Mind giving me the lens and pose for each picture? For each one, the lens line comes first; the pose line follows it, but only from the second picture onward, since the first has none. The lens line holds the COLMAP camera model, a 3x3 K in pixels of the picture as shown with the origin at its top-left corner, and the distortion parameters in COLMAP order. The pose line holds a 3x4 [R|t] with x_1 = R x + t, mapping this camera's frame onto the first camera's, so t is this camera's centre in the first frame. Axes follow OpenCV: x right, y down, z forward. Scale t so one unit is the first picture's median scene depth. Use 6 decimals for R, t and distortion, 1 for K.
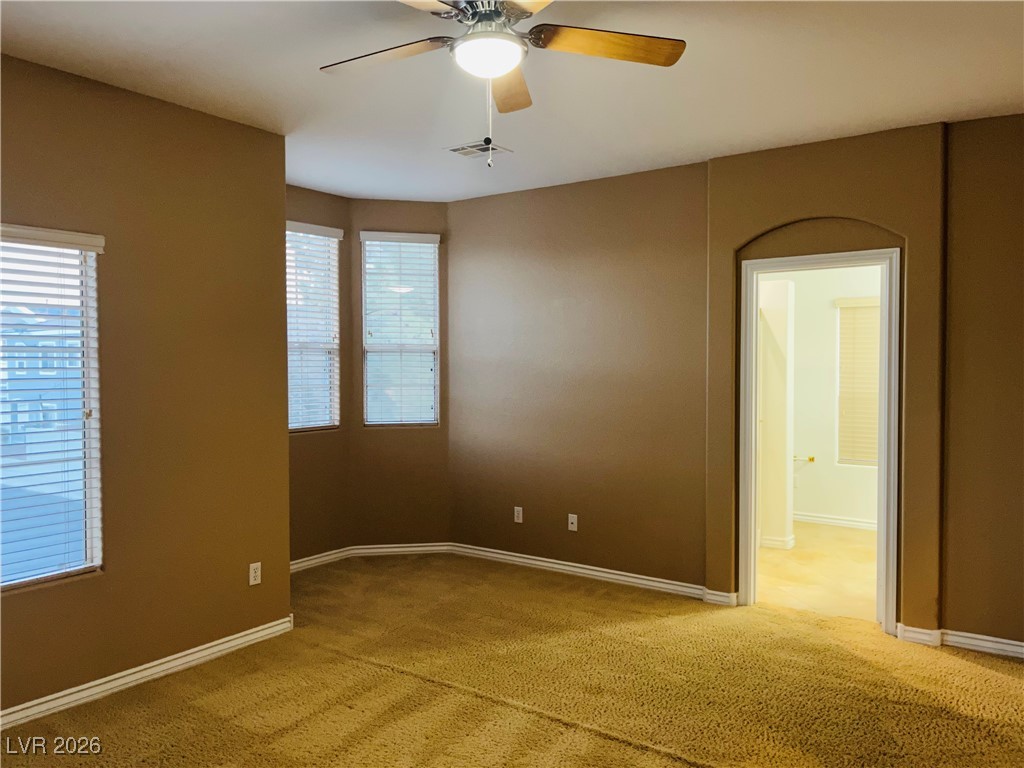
lens RADIAL K [[775.7, 0, 514.3], [0, 775.7, 375.3], [0, 0, 1]] dist [0.022219, -0.024859]
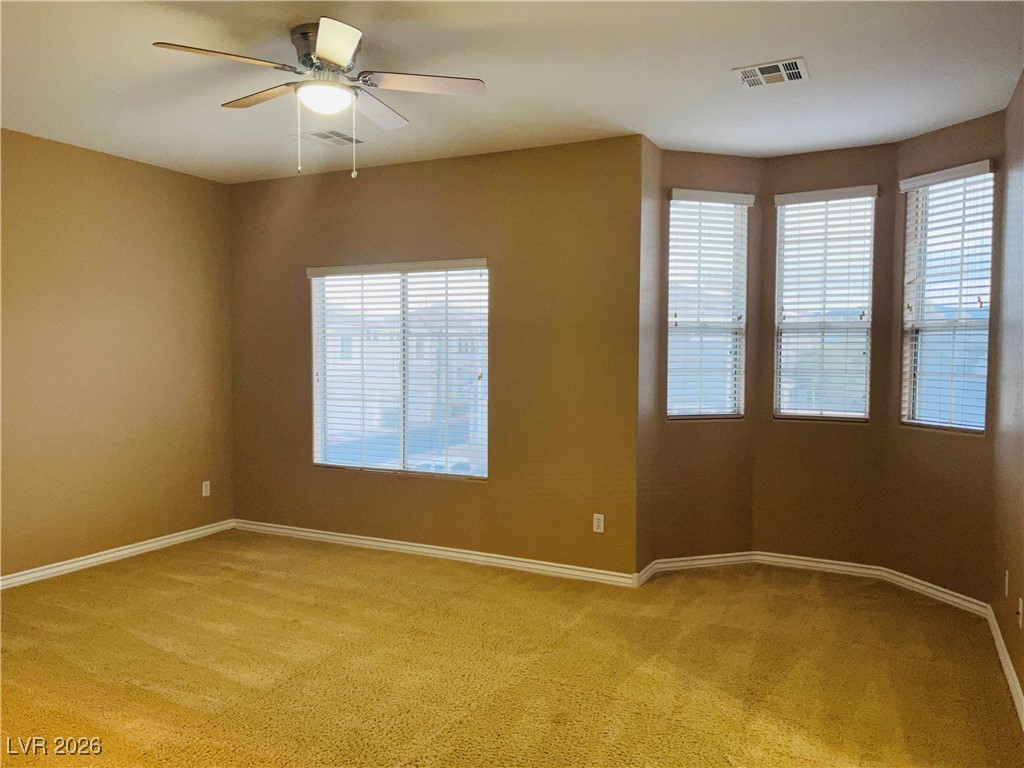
lens RADIAL K [[775.7, 0, 504.6], [0, 775.7, 391.5], [0, 0, 1]] dist [0.022219, -0.024859]
pose [[0.121341, 0.048852, -0.991408, 0.713371], [-0.023390, 0.998652, 0.046347, 0.004908], [0.992335, 0.017565, 0.122320, 0.636403]]
